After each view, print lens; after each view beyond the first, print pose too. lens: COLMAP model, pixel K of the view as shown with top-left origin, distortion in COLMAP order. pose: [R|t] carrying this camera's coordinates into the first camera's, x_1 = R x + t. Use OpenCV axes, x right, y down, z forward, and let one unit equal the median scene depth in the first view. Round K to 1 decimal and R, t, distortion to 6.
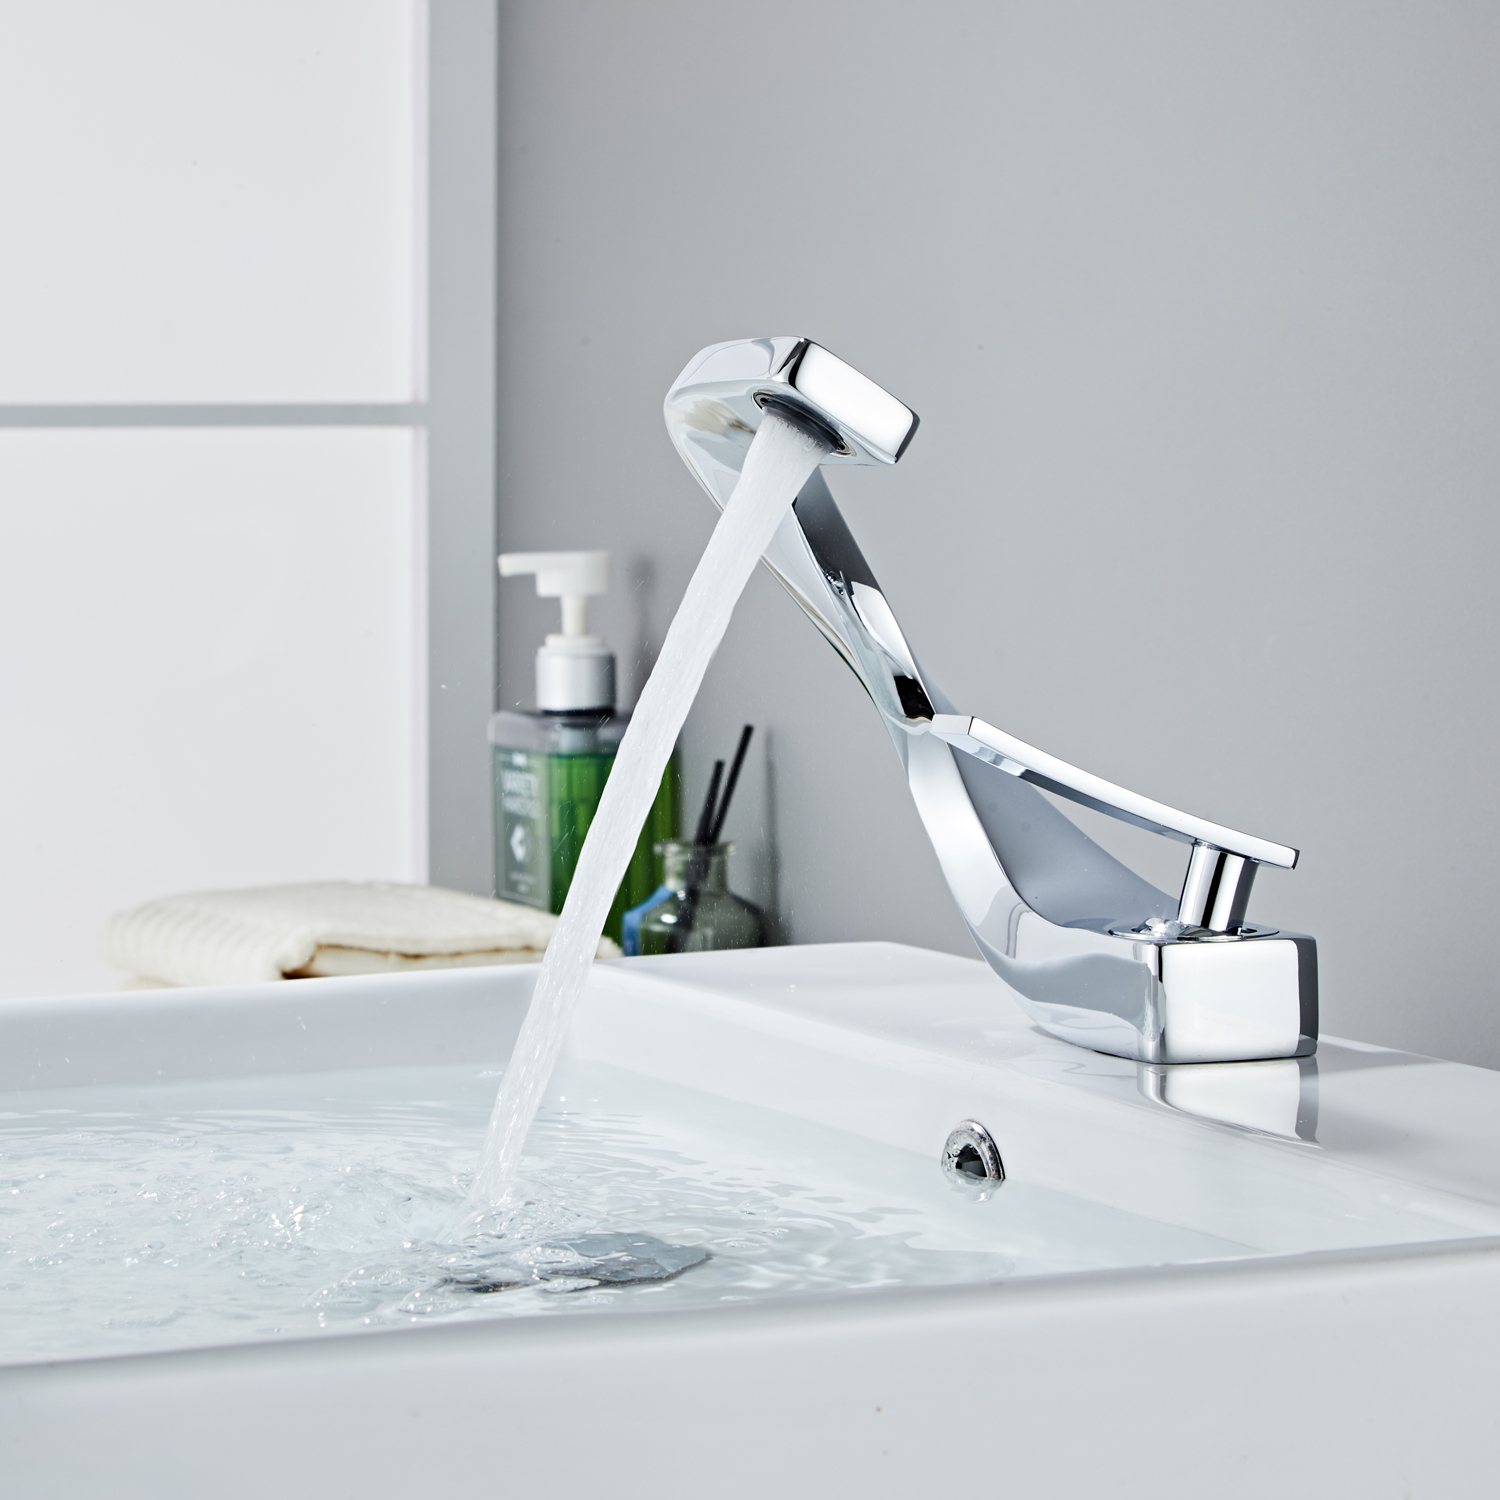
lens RADIAL K [[5551.6, 0, 746.8], [0, 5551.6, 746.5], [0, 0, 1]] dist [-0.068631, 0.000000]
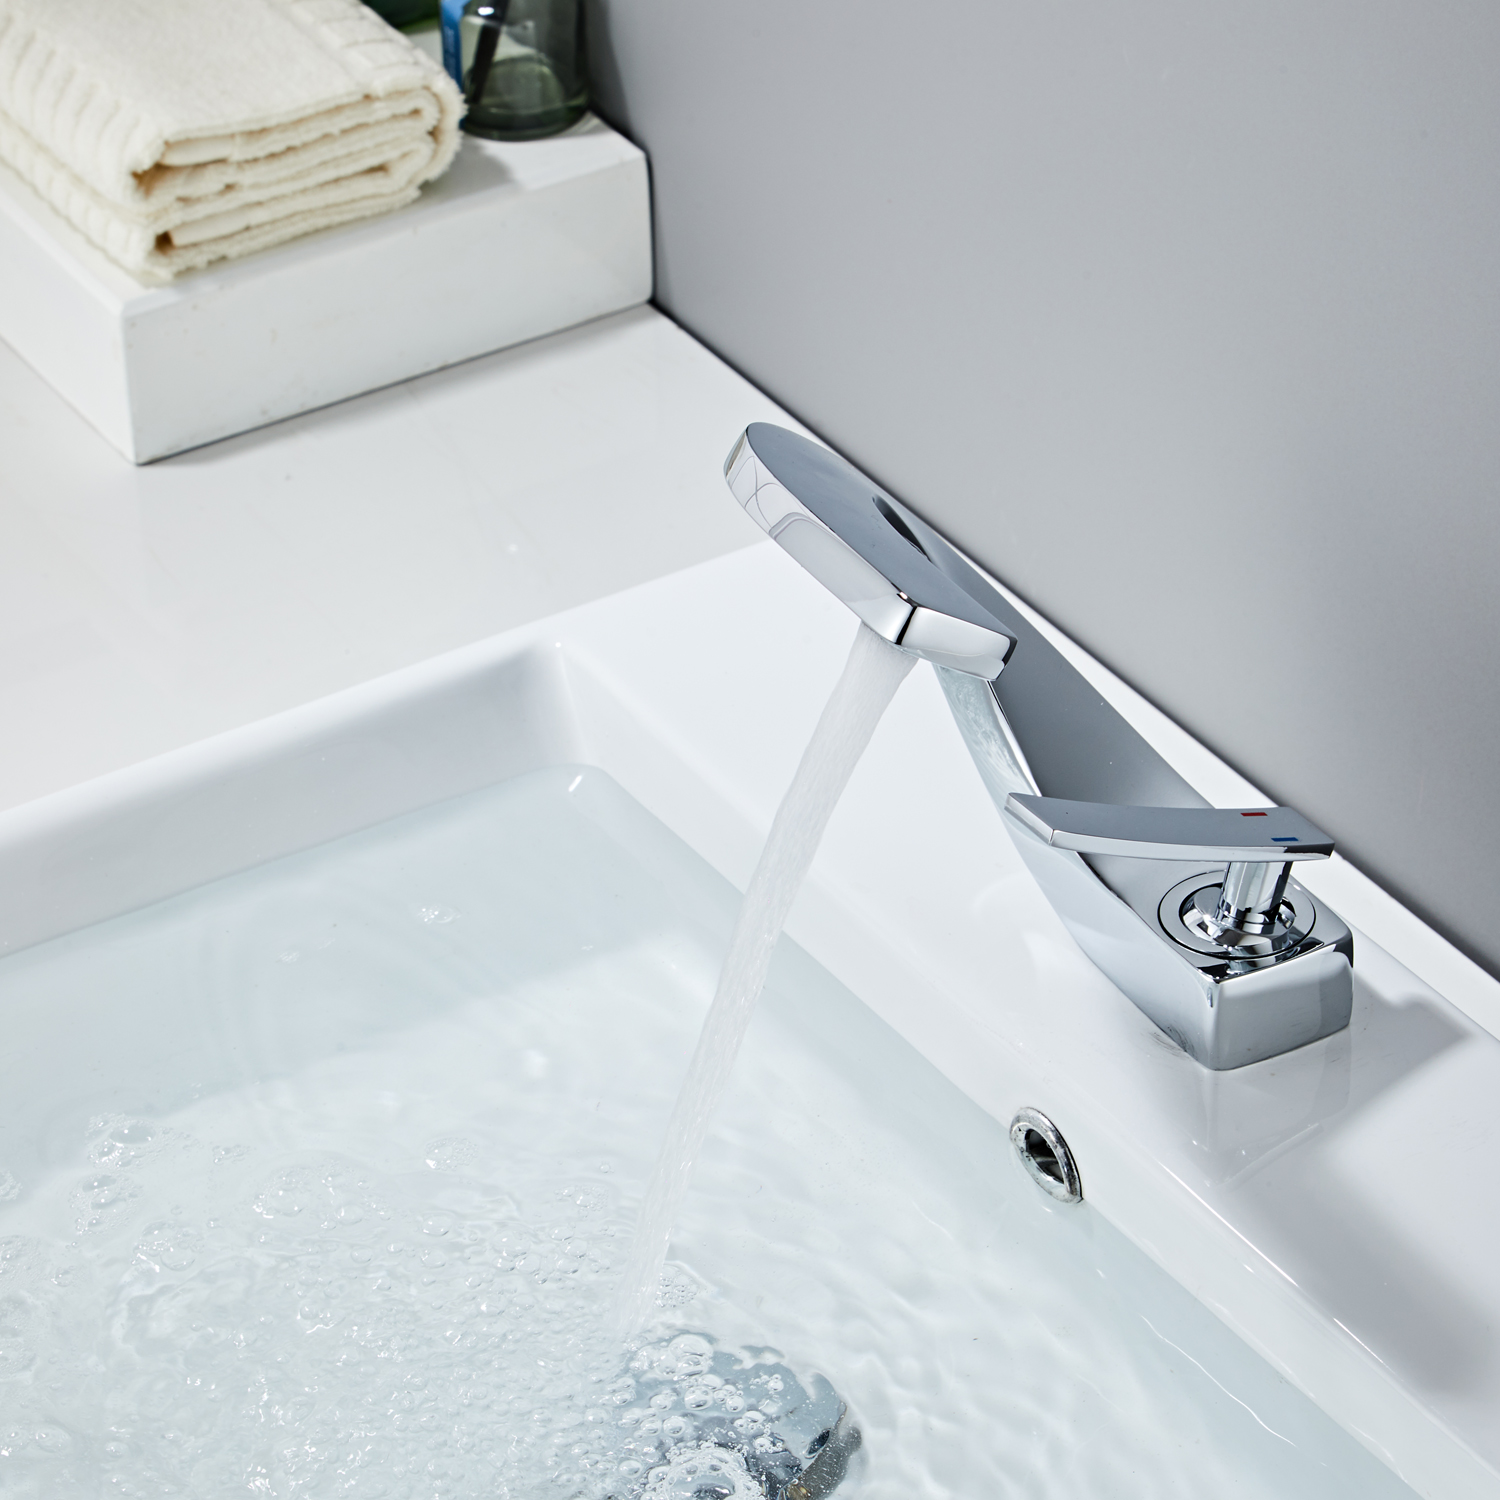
lens RADIAL K [[5551.6, 0, 755.2], [0, 5551.6, 754.8], [0, 0, 1]] dist [-0.068631, 0.000000]
pose [[0.990988, -0.085737, 0.102915, -0.080938], [0.019806, 0.853662, 0.520451, -0.373033], [-0.132476, -0.513722, 0.847667, 0.077157]]
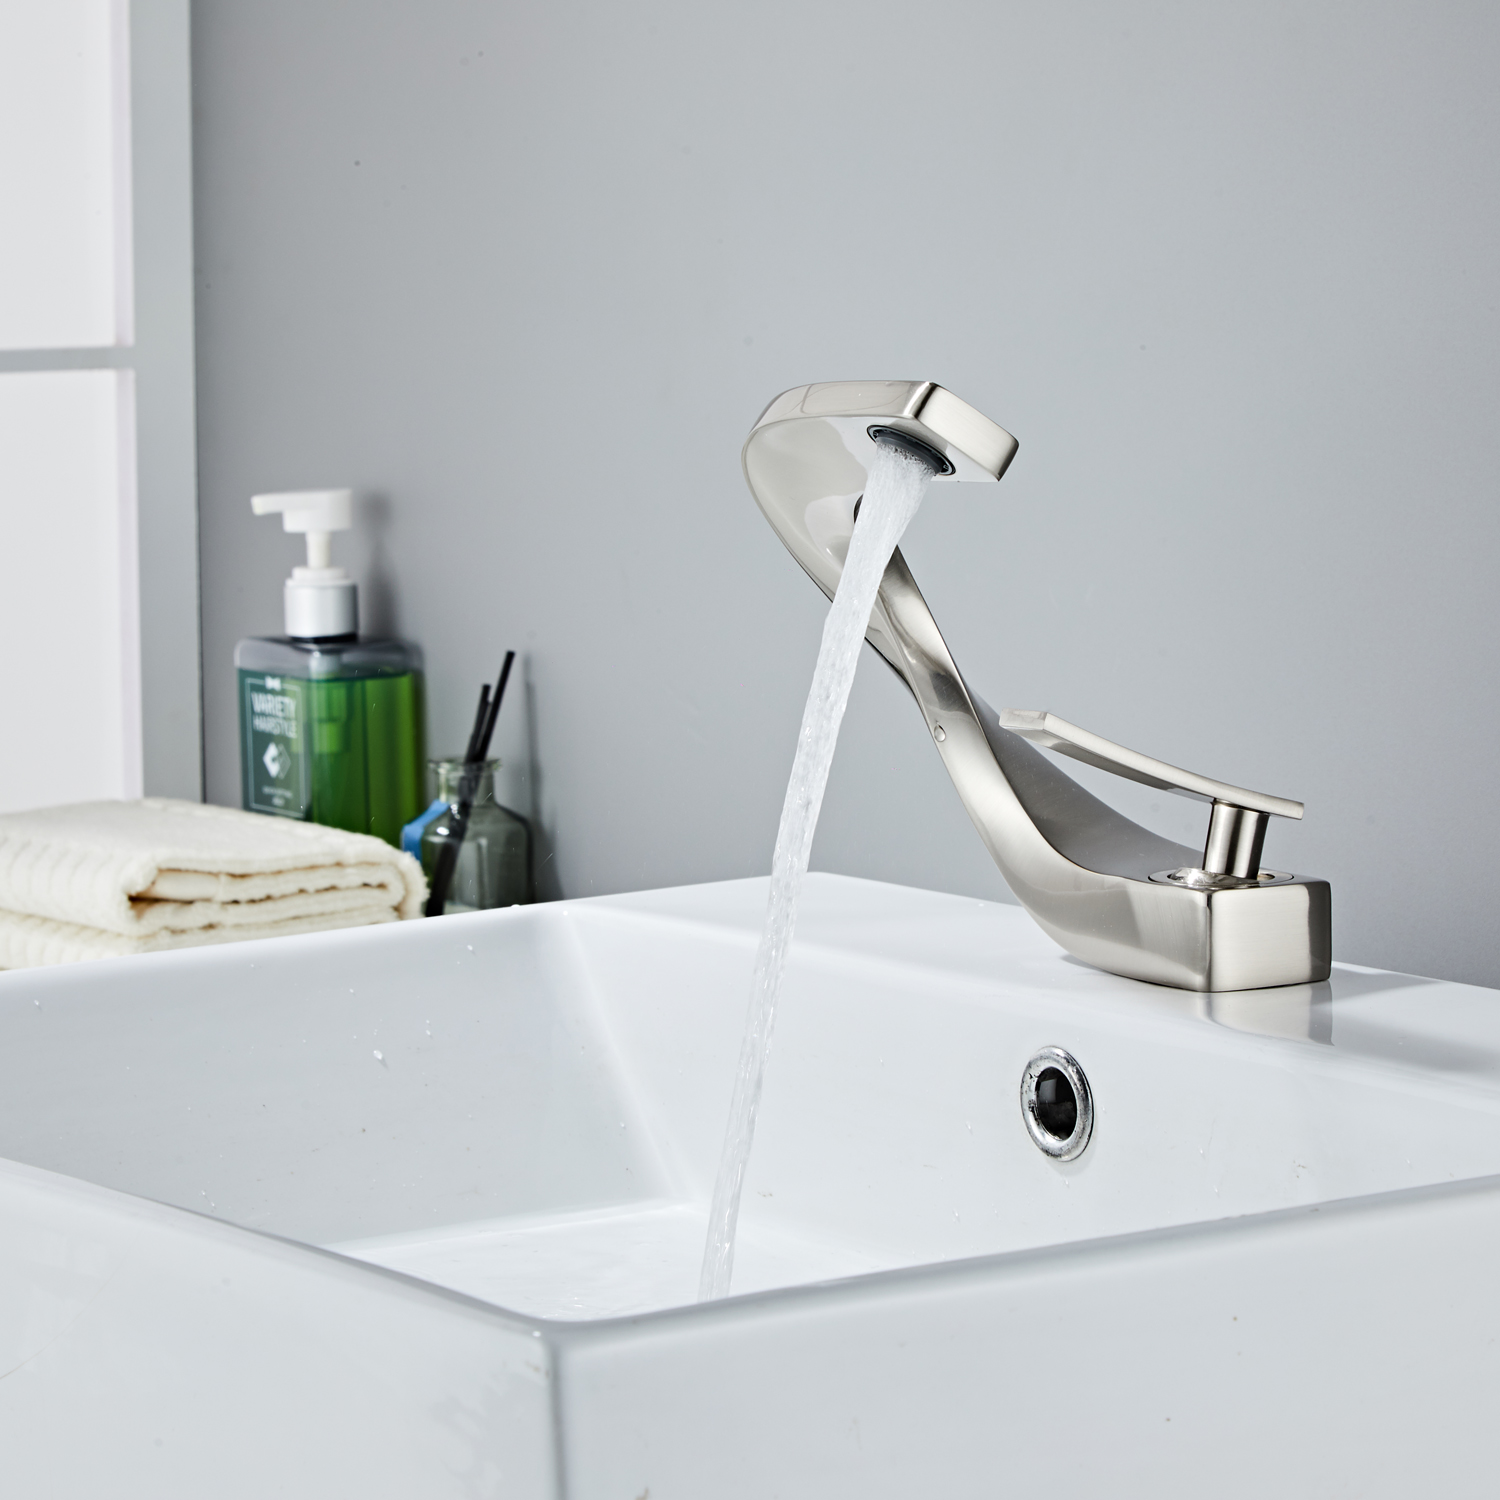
lens RADIAL K [[5551.6, 0, 791.4], [0, 5551.6, 748.3], [0, 0, 1]] dist [-0.068631, 0.000000]
pose [[0.981569, -0.028729, 0.188935, -0.153844], [0.020979, 0.998859, 0.042894, -0.030818], [-0.189952, -0.038140, 0.981052, -0.087821]]
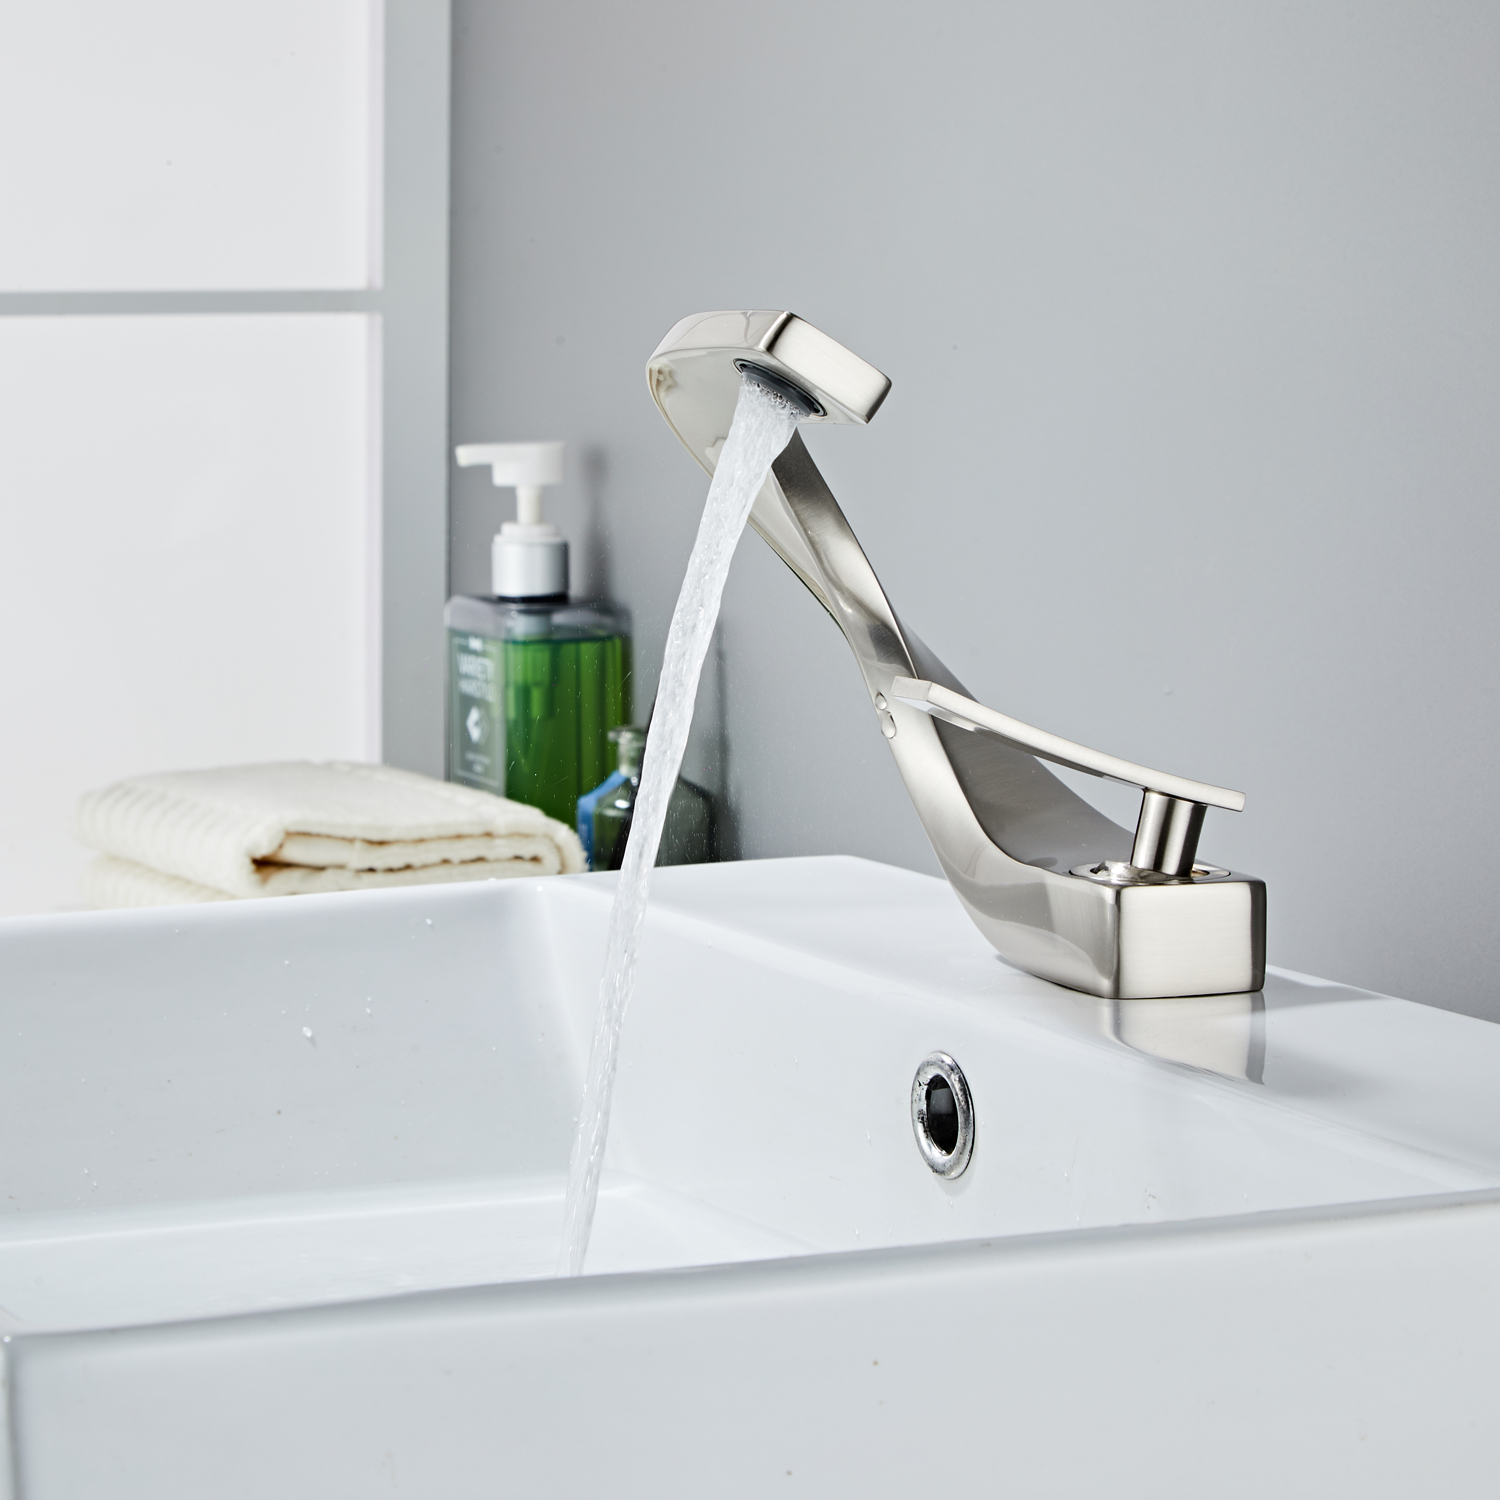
lens RADIAL K [[5551.6, 0, 751.7], [0, 5551.6, 739.2], [0, 0, 1]] dist [-0.068631, 0.000000]
pose [[0.999760, 0.003926, 0.021537, -0.012317], [-0.004792, 0.999174, 0.040342, -0.022913], [-0.021360, -0.040435, 0.998954, -0.035051]]
